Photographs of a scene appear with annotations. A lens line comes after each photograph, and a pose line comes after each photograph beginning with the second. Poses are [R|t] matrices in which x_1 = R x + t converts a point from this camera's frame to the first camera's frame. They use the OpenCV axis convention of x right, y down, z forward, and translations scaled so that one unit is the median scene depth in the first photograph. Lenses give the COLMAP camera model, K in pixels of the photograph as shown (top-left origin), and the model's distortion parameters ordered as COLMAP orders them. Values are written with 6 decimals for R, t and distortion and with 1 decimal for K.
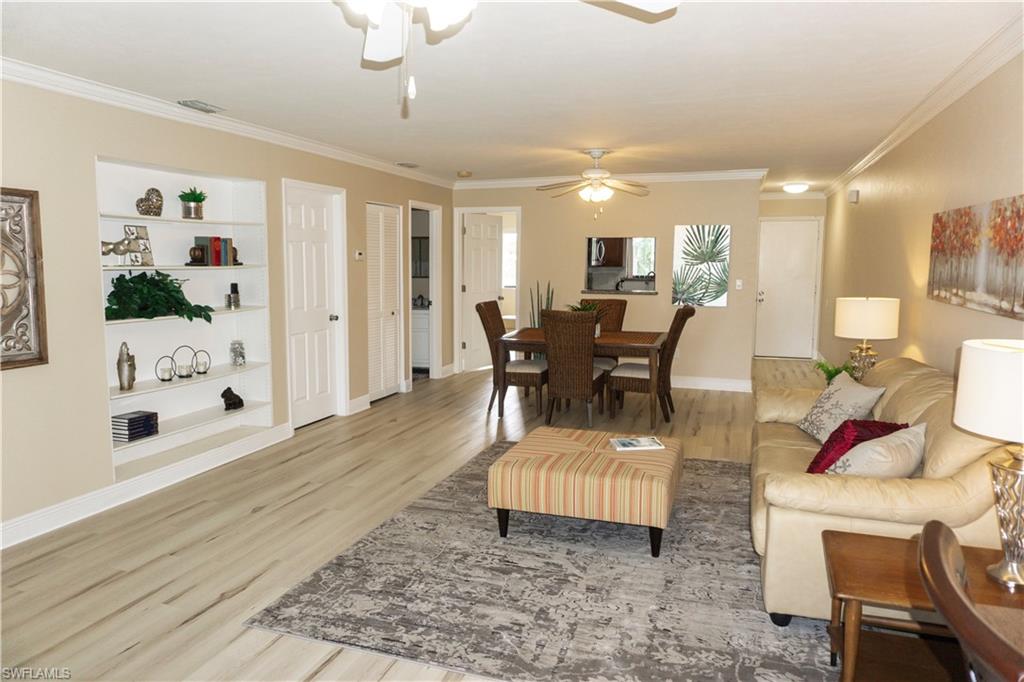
lens RADIAL K [[691.5, 0, 514.2], [0, 691.5, 339.8], [0, 0, 1]] dist [-0.009491, -0.001873]
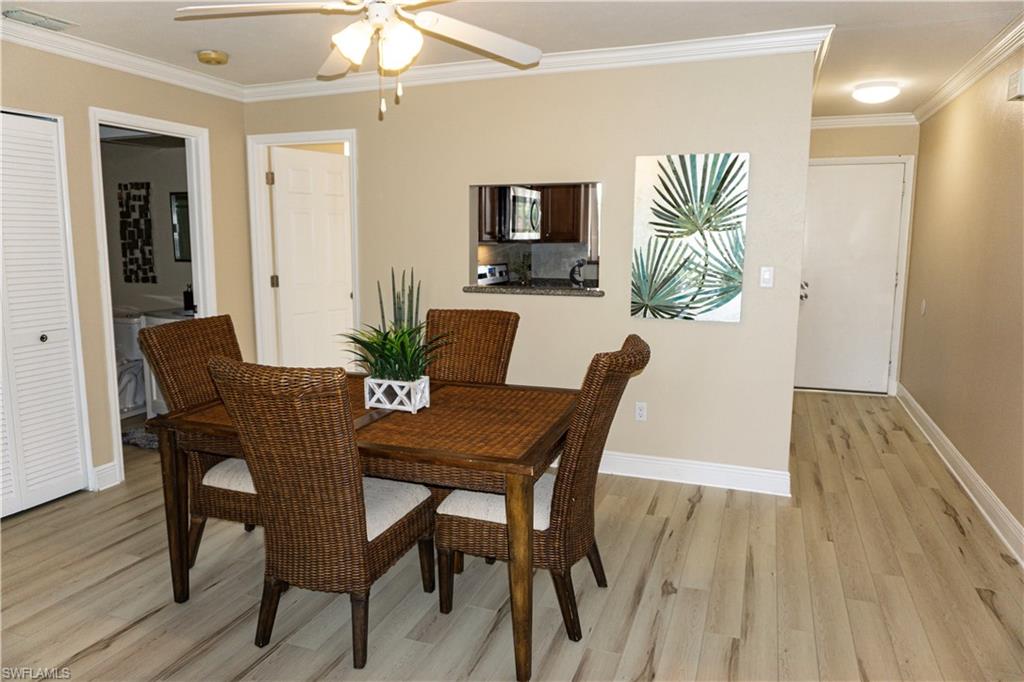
lens RADIAL K [[691.5, 0, 508.4], [0, 691.5, 338.4], [0, 0, 1]] dist [-0.009491, -0.001873]
pose [[0.999059, 0.003228, -0.043249, 0.164602], [-0.001916, 0.999537, 0.030353, -0.051133], [0.043327, -0.030241, 0.998603, 0.504527]]
